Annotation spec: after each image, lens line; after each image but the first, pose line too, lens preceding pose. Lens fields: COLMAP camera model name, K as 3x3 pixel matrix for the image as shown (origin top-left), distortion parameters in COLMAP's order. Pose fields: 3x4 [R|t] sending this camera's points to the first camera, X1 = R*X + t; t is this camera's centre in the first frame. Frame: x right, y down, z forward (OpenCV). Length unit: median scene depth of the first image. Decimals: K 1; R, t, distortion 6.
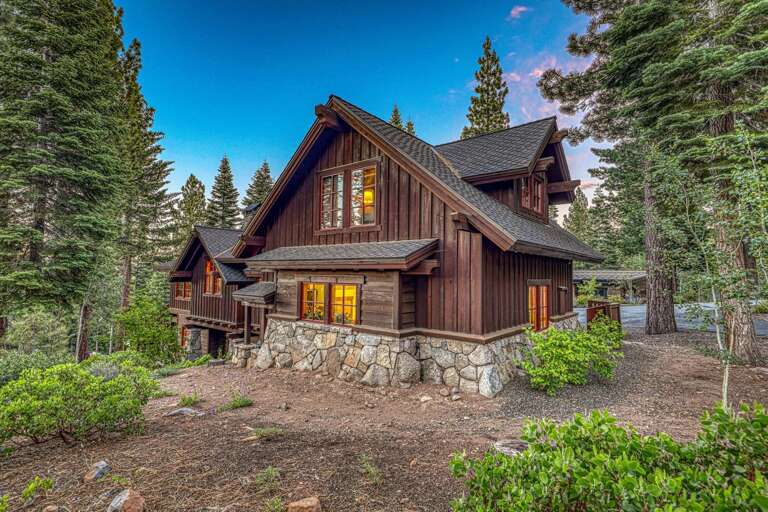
lens RADIAL K [[388.4, 0, 384.0], [0, 388.4, 256.0], [0, 0, 1]] dist [0.009031, -0.000123]
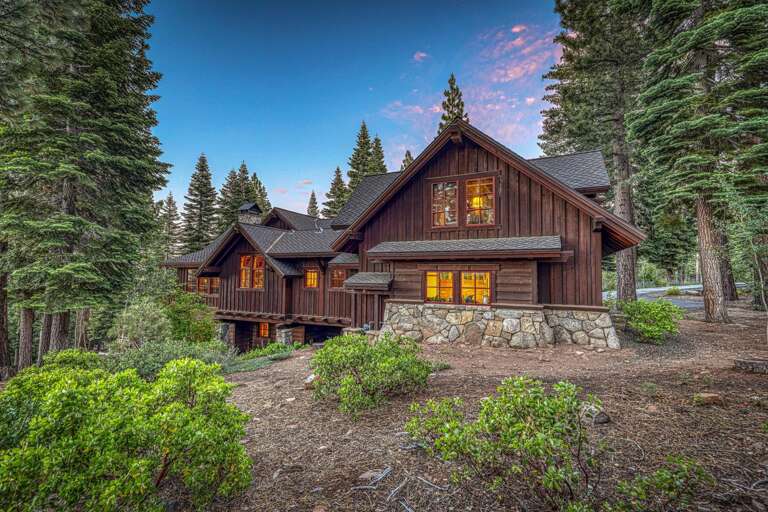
lens RADIAL K [[355.1, 0, 384.0], [0, 355.1, 256.0], [0, 0, 1]] dist [0.021893, -0.000043]
pose [[0.966130, 0.009728, 0.257872, -0.648019], [-0.007293, 0.999919, -0.010400, 0.035789], [-0.257953, 0.008167, 0.966123, -0.021706]]
